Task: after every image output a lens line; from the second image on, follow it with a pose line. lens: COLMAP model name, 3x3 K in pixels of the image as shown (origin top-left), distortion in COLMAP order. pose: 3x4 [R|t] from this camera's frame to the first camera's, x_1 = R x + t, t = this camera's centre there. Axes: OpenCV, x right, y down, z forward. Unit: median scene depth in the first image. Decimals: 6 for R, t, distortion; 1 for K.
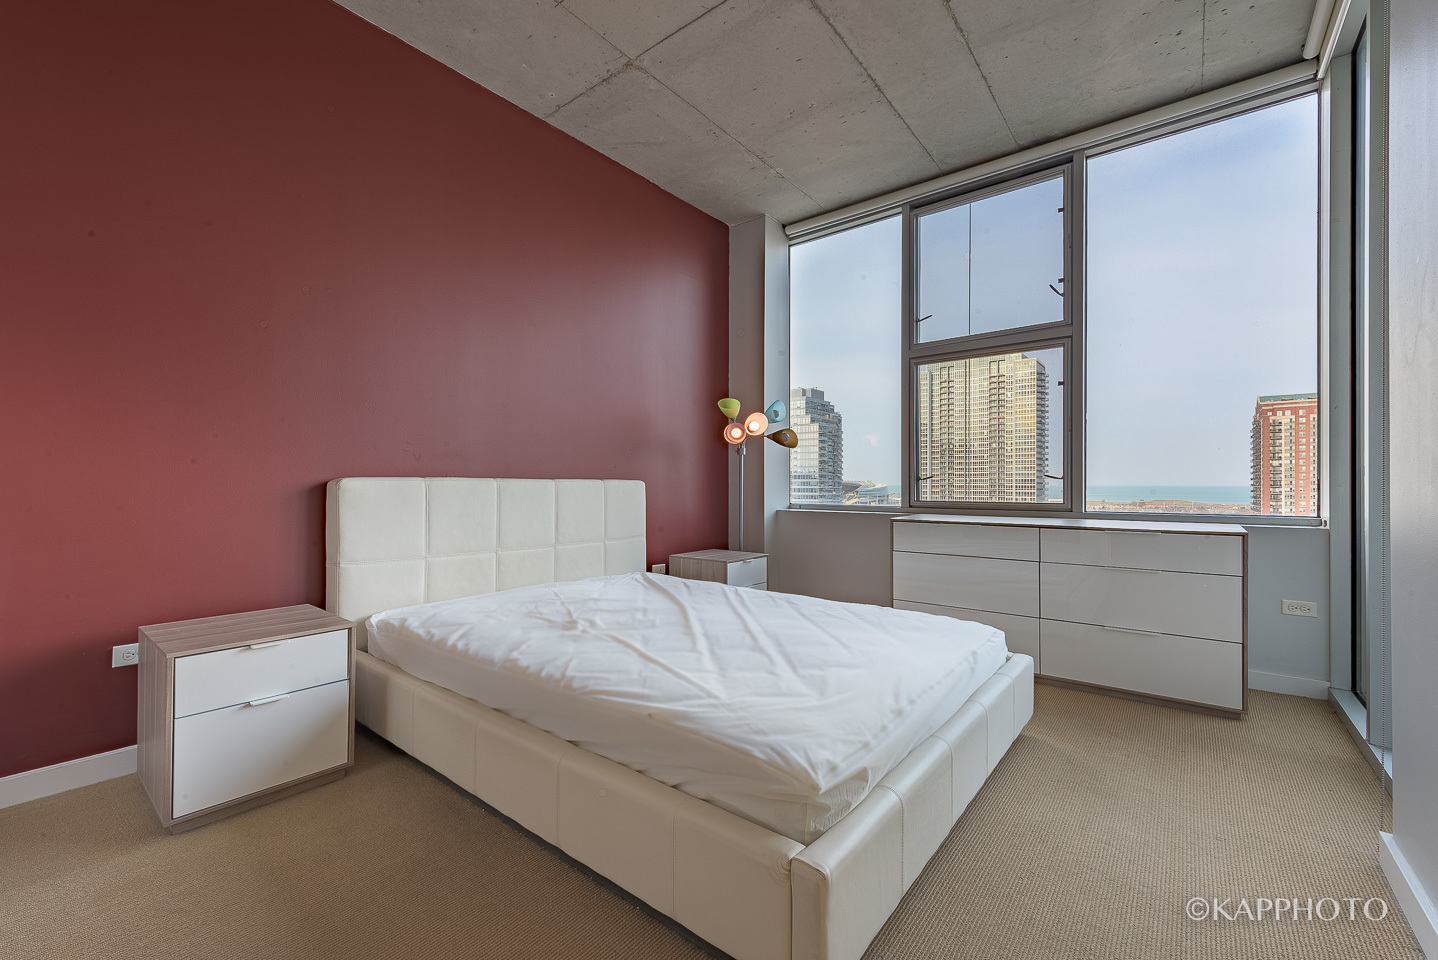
lens RADIAL K [[571.4, 0, 734.6], [0, 571.4, 482.2], [0, 0, 1]] dist [0.003568, -0.000457]
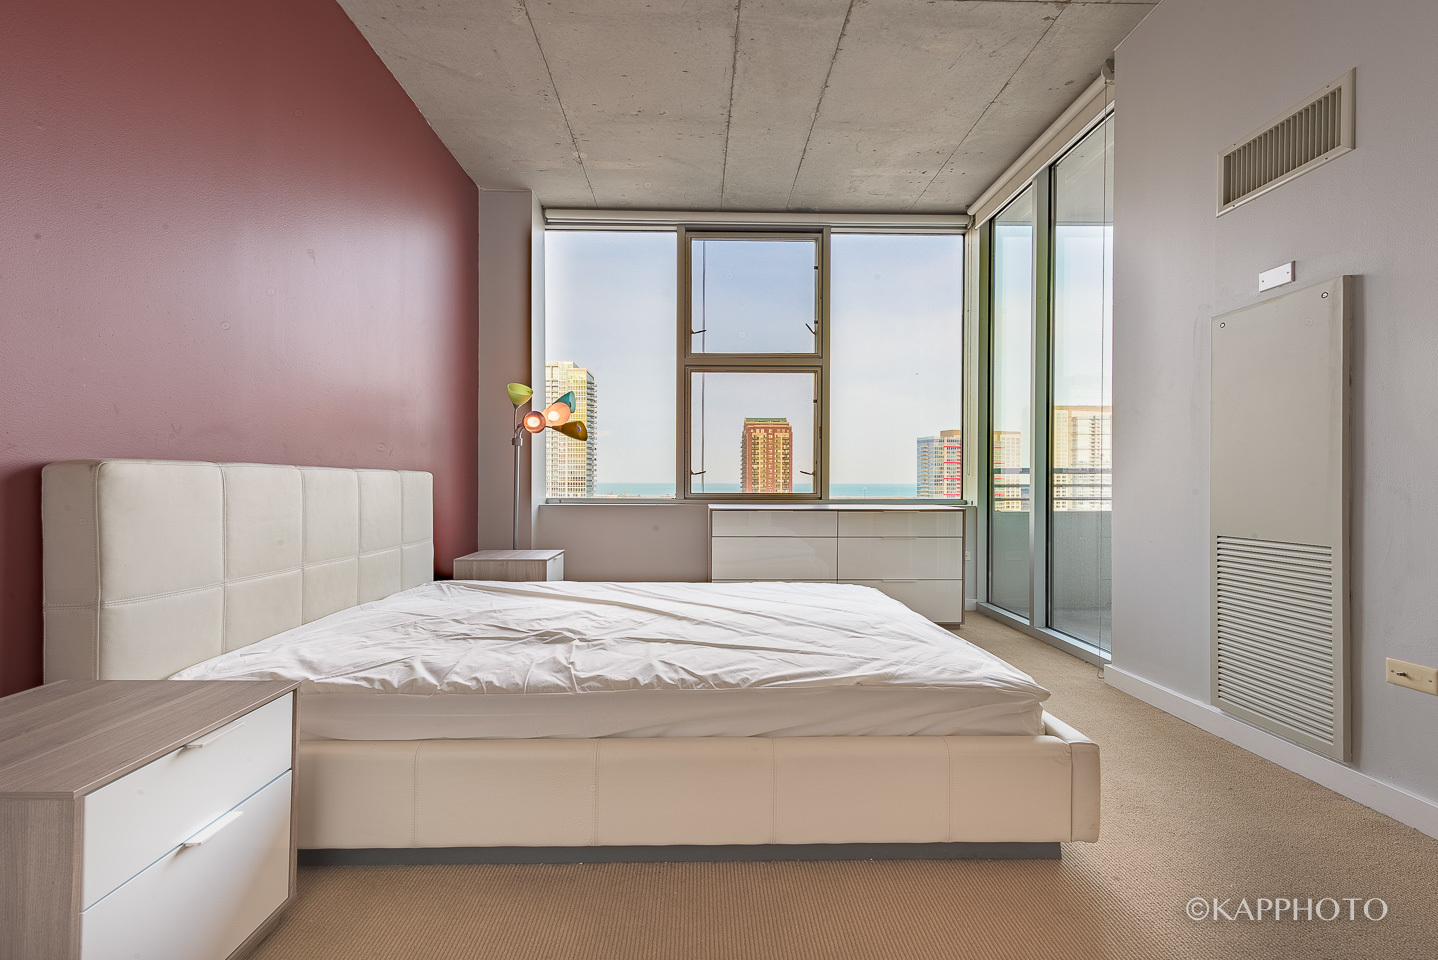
lens RADIAL K [[570.8, 0, 678.2], [0, 570.8, 482.8], [0, 0, 1]] dist [0.006931, -0.000134]
pose [[0.803741, 0.002688, 0.594973, -0.421289], [-0.006655, 0.999968, 0.004472, 0.008532], [-0.594942, -0.007554, 0.803733, 0.129715]]
